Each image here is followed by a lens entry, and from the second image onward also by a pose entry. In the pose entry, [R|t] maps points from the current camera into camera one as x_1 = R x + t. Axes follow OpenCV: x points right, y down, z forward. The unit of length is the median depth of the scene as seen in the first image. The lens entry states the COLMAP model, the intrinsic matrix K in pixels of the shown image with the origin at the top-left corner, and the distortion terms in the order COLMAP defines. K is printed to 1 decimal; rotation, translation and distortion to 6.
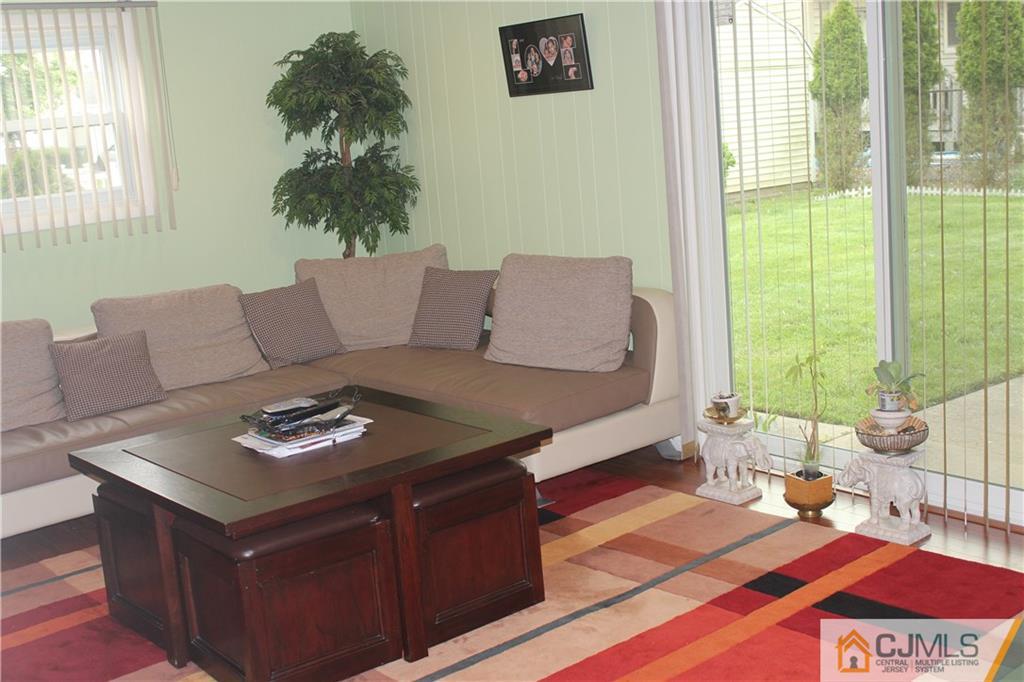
lens RADIAL K [[1288.5, 0, 512.0], [0, 1288.5, 341.0], [0, 0, 1]] dist [-0.026886, 0.022466]
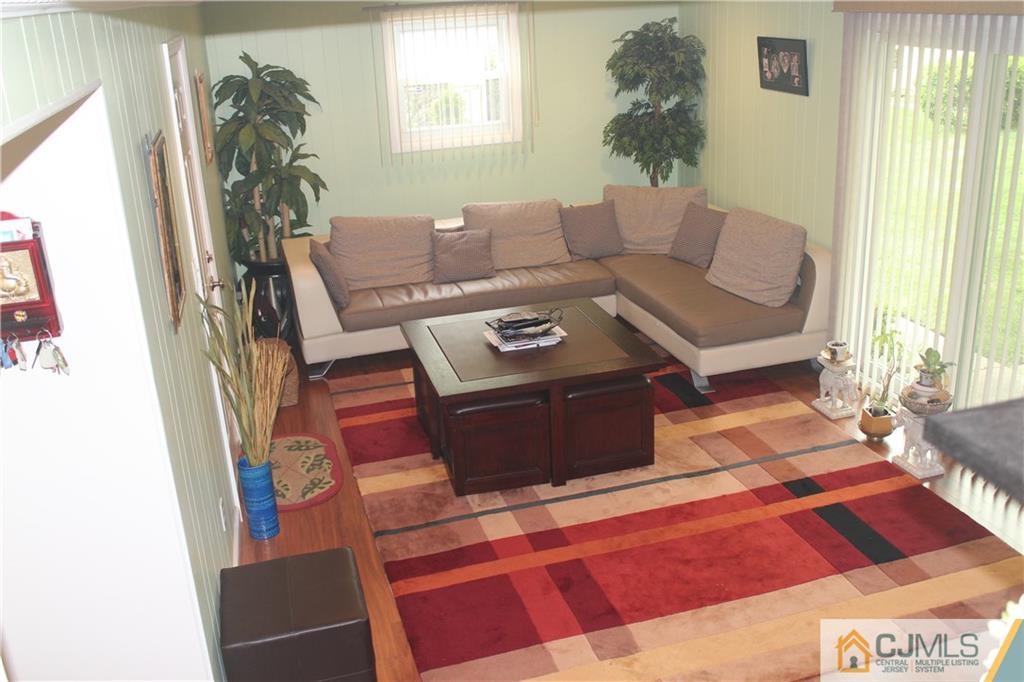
lens RADIAL K [[991.3, 0, 512.0], [0, 991.3, 341.0], [0, 0, 1]] dist [-0.002798, 0.004384]
pose [[0.920104, 0.171177, -0.352289, 0.187821], [-0.104743, 0.974221, 0.199806, -0.120166], [0.377410, -0.146943, 0.914314, -0.112102]]
